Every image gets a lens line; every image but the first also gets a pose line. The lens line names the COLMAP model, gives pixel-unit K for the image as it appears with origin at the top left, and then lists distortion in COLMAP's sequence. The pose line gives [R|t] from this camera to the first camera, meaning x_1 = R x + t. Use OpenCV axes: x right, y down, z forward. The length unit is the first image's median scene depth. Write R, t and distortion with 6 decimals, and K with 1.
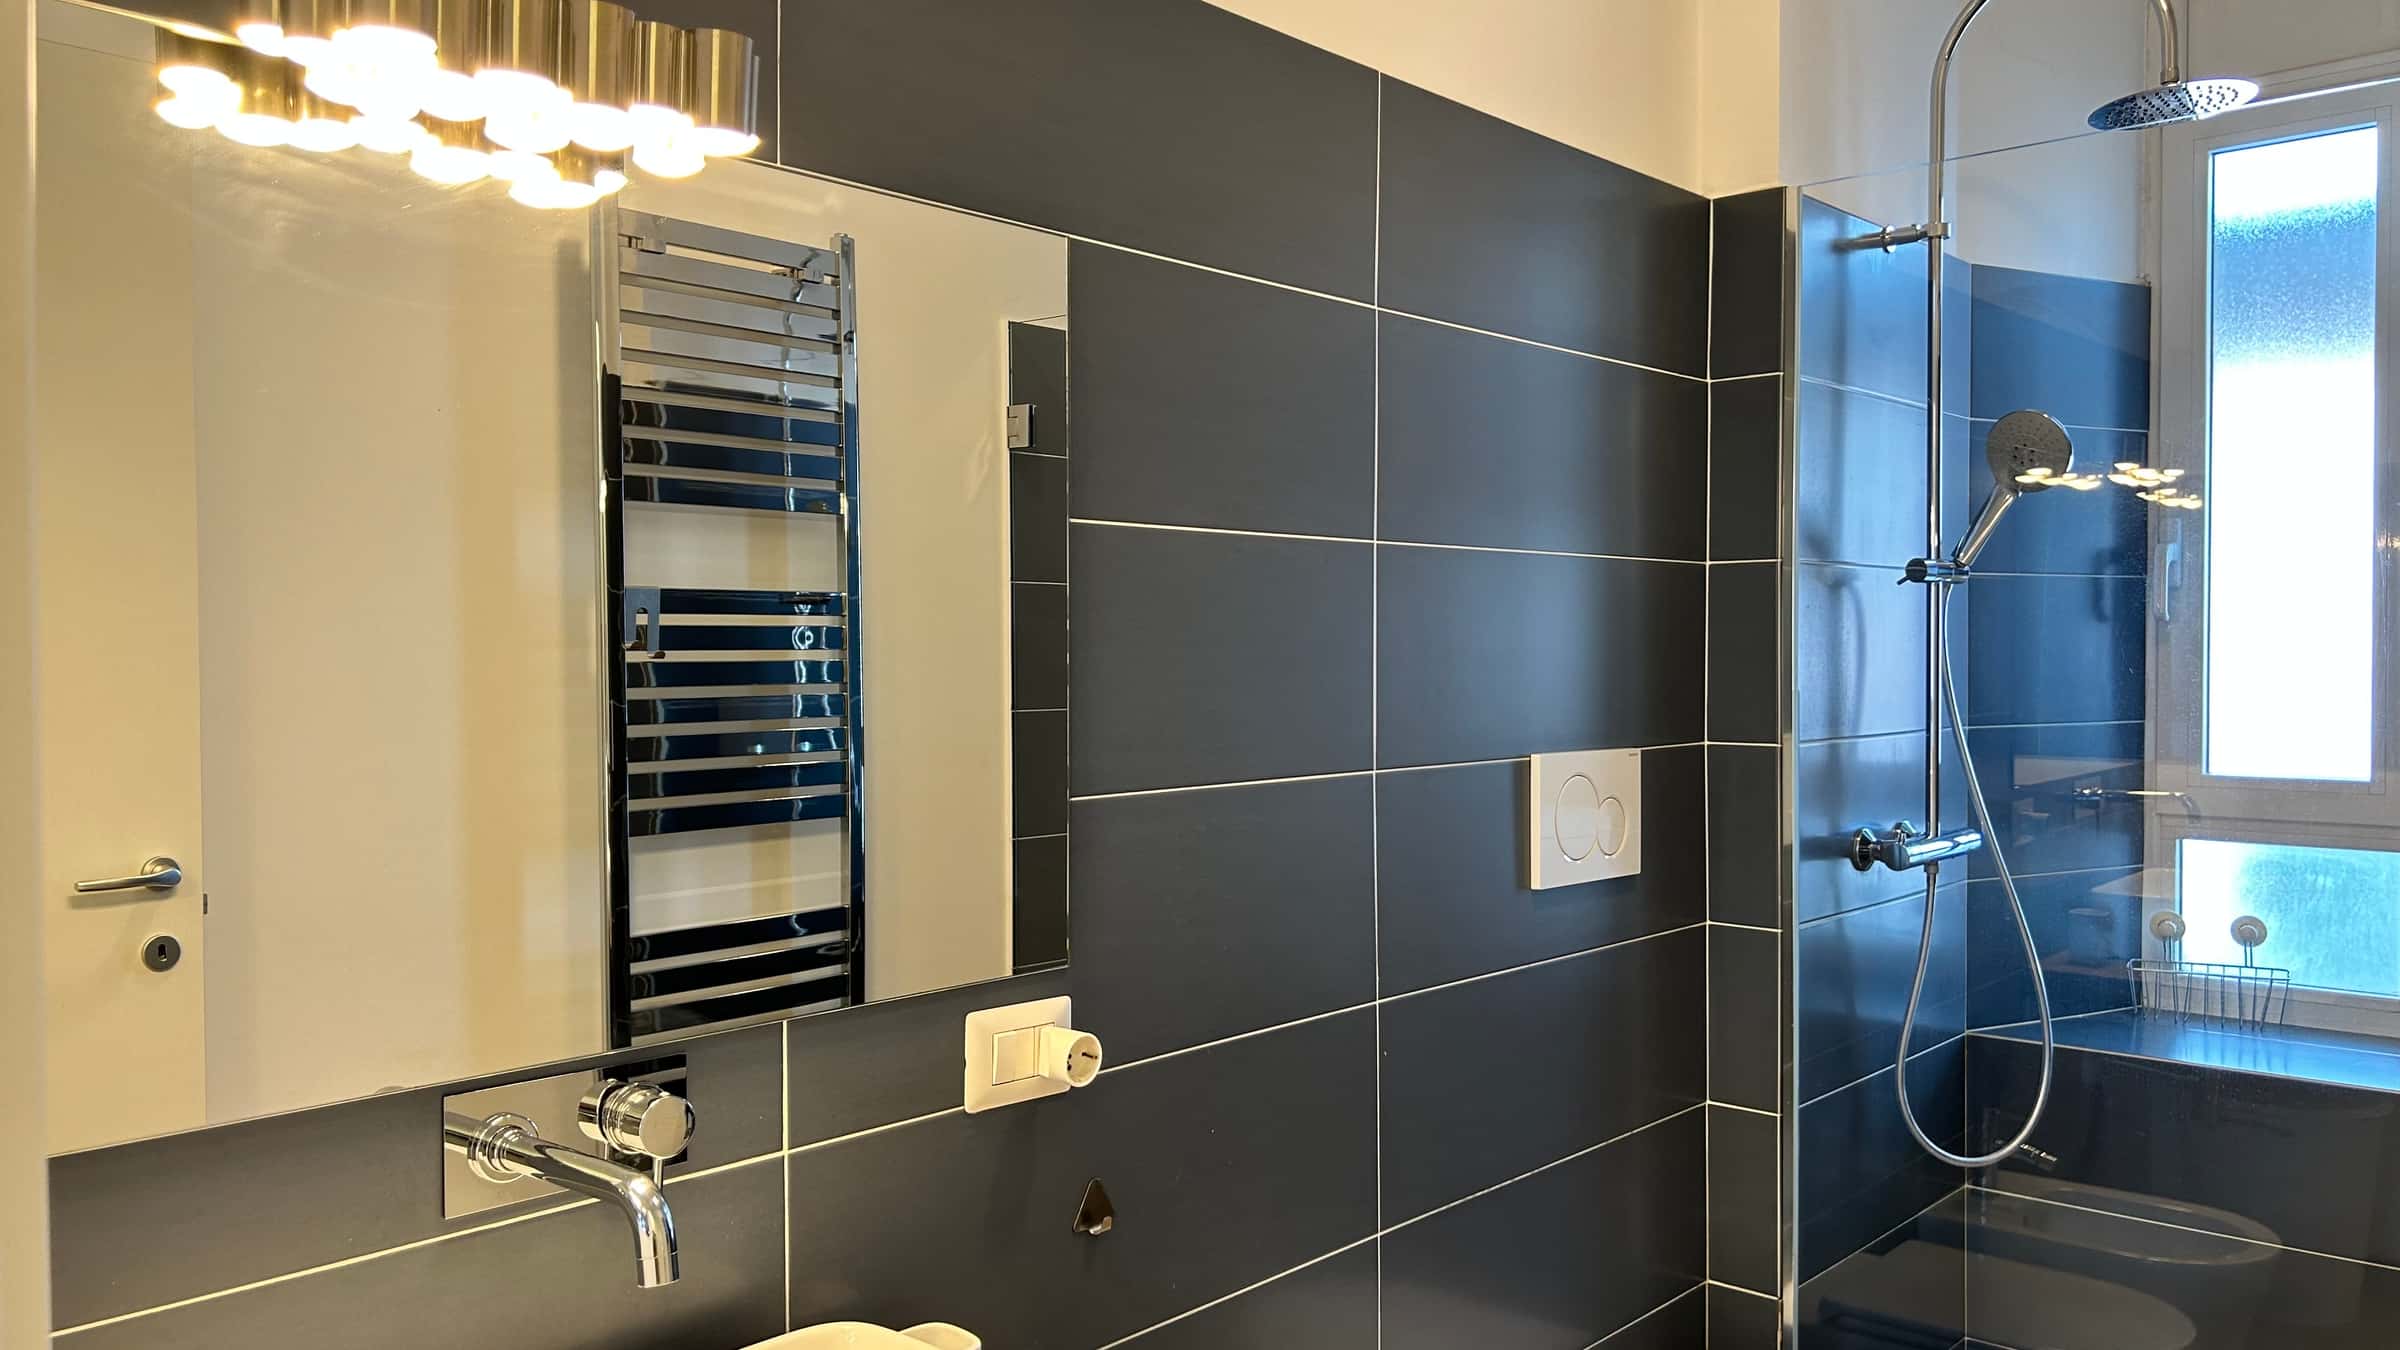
lens RADIAL K [[1798.0, 0, 1207.2], [0, 1798.0, 662.2], [0, 0, 1]] dist [0.055429, -0.074350]
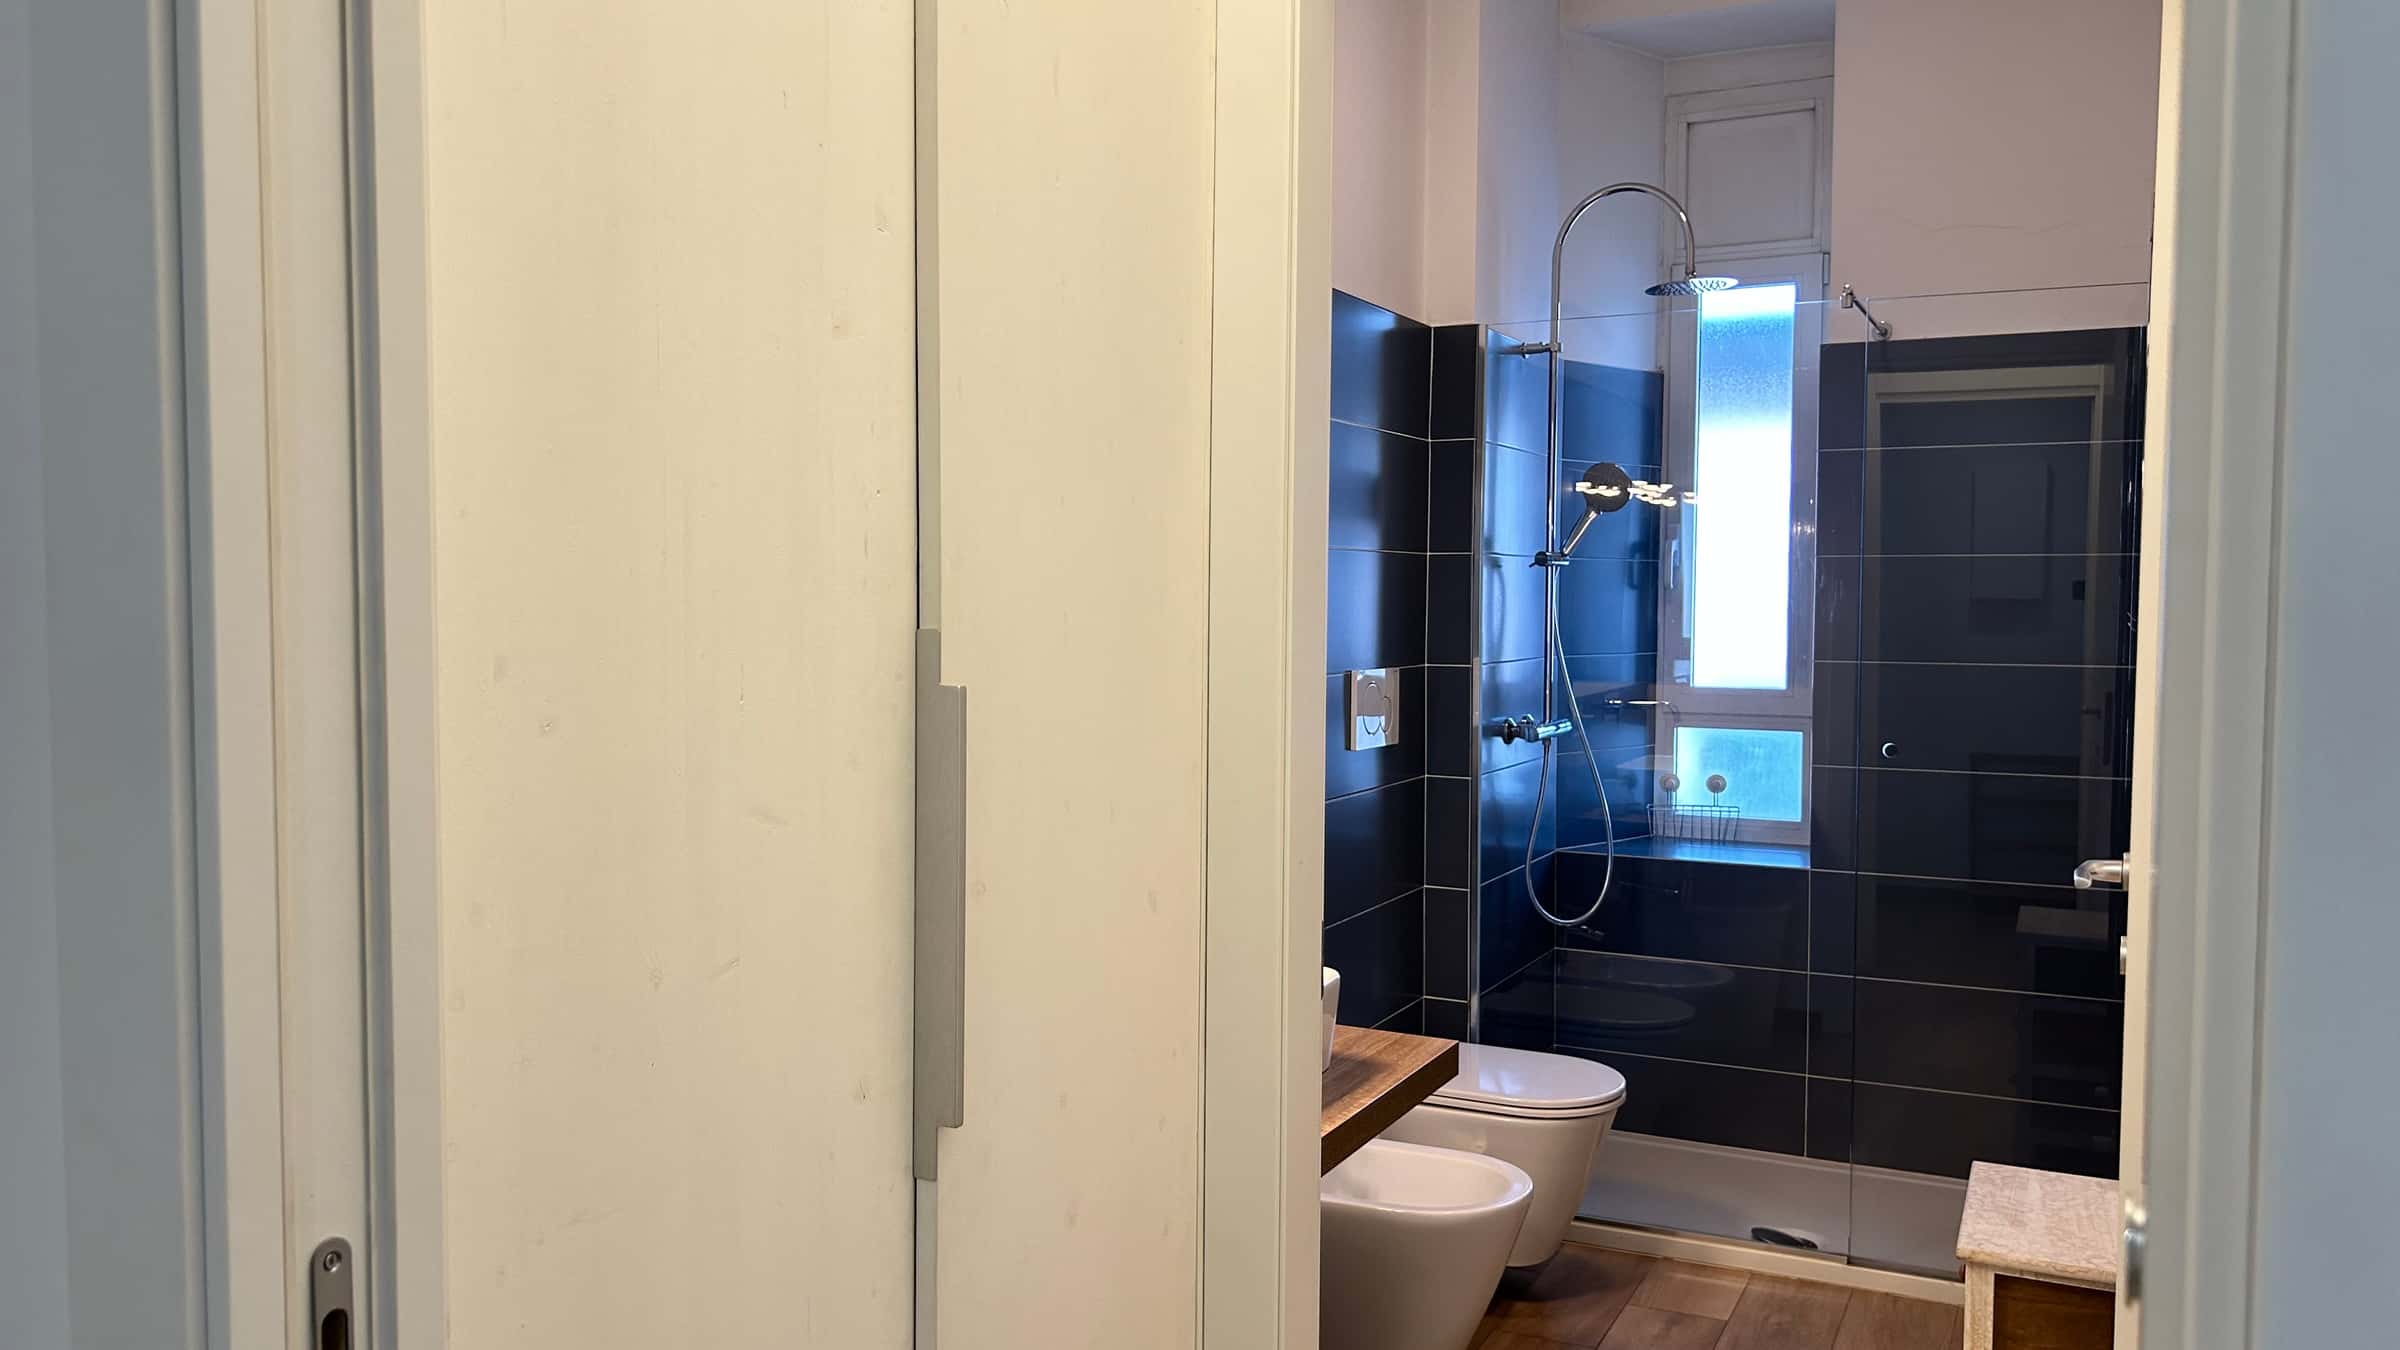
lens RADIAL K [[1798.0, 0, 1184.2], [0, 1798.0, 682.9], [0, 0, 1]] dist [0.055429, -0.074350]
pose [[0.966646, -0.010585, 0.255899, -0.299698], [0.001097, 0.999308, 0.037191, 0.000285], [-0.256115, -0.035670, 0.965988, -0.433239]]
